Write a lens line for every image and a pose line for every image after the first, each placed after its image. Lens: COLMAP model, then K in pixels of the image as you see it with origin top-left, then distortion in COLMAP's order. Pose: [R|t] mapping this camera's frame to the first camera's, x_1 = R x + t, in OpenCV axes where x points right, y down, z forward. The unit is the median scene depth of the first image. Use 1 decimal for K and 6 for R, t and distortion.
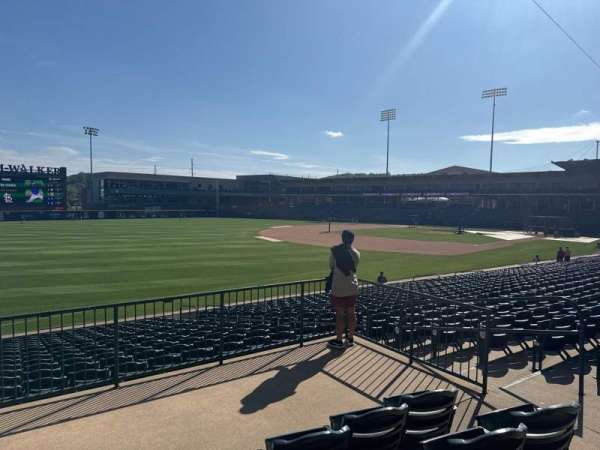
lens RADIAL K [[427.7, 0, 296.9], [0, 427.7, 219.8], [0, 0, 1]] dist [0.059169, -0.060623]
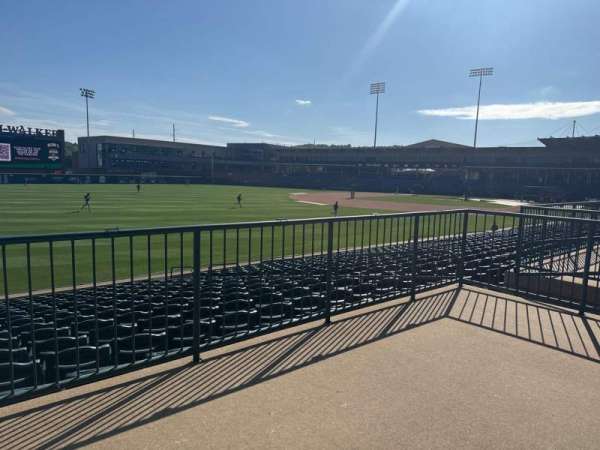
lens RADIAL K [[427.7, 0, 300.2], [0, 427.7, 222.9], [0, 0, 1]] dist [0.059169, -0.060623]
pose [[0.994042, 0.006970, 0.108775, -0.094469], [-0.015207, 0.997061, 0.075088, 0.006239], [-0.107932, -0.076295, 0.991226, -0.043053]]
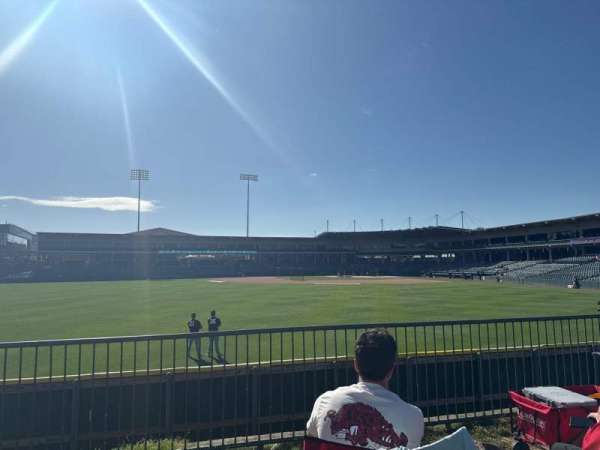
lens RADIAL K [[427.7, 0, 295.7], [0, 427.7, 222.3], [0, 0, 1]] dist [0.059169, -0.060623]
pose [[0.497641, 0.074010, 0.864220, -0.533257], [0.048036, 0.992473, -0.112654, 0.001061], [-0.866052, 0.097575, 0.490340, 0.210060]]
